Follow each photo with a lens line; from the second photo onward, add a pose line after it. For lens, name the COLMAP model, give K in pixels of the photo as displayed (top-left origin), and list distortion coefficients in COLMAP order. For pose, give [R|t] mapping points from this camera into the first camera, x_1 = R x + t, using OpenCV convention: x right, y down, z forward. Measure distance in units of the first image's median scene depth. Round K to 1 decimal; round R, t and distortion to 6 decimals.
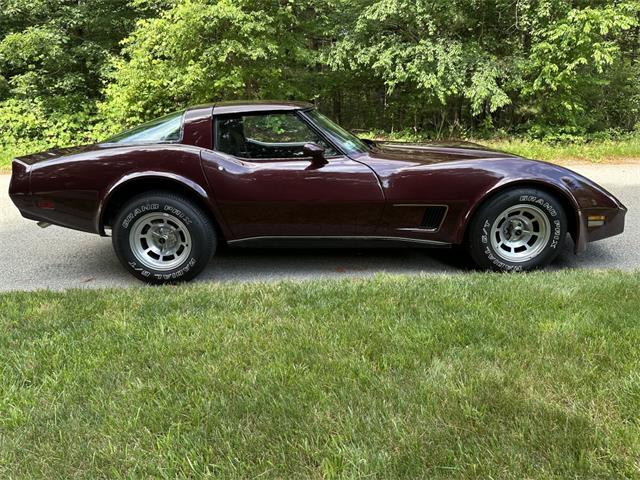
lens RADIAL K [[459.4, 0, 323.0], [0, 459.4, 240.2], [0, 0, 1]] dist [0.022987, -0.031434]
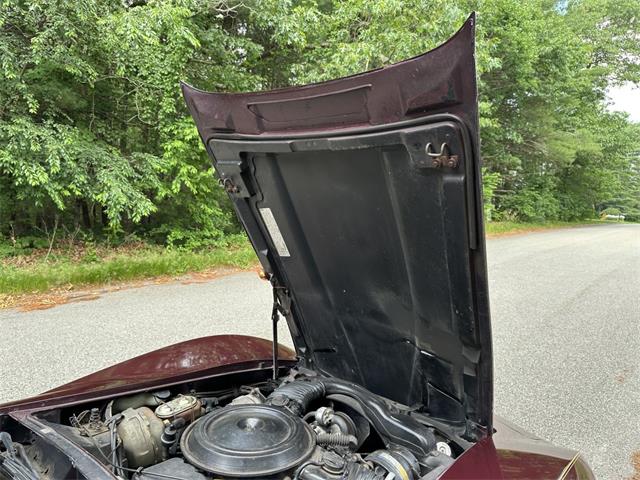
lens RADIAL K [[459.4, 0, 316.0], [0, 459.4, 245.2], [0, 0, 1]] dist [0.022987, -0.031434]
pose [[0.689515, -0.053458, 0.722296, 0.017467], [0.174578, 0.980135, -0.094114, -0.110895], [-0.702916, 0.190990, 0.685151, 0.264350]]
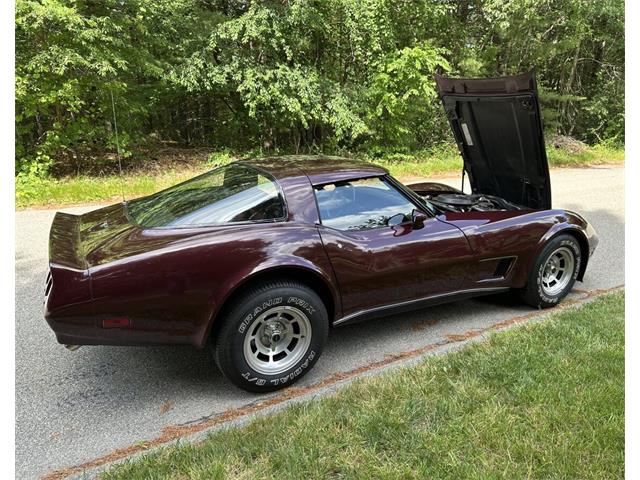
lens RADIAL K [[459.4, 0, 331.5], [0, 459.4, 245.9], [0, 0, 1]] dist [0.022987, -0.031434]
pose [[0.887542, -0.108761, 0.447704, -0.189215], [0.110056, 0.993654, 0.023212, -0.053283], [-0.447388, 0.028671, 0.893880, 0.064150]]
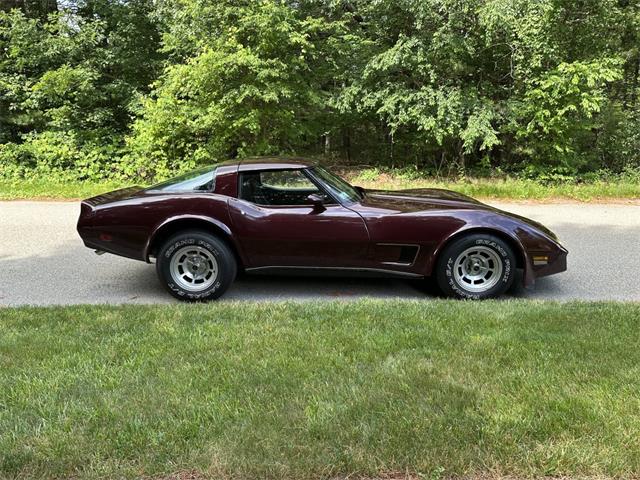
lens RADIAL K [[459.4, 0, 319.8], [0, 459.4, 242.8], [0, 0, 1]] dist [0.022987, -0.031434]
pose [[0.999339, 0.023726, -0.027545, 0.009674], [-0.025109, 0.998382, -0.051013, -0.003610], [0.026290, 0.051671, 0.998318, -0.084257]]
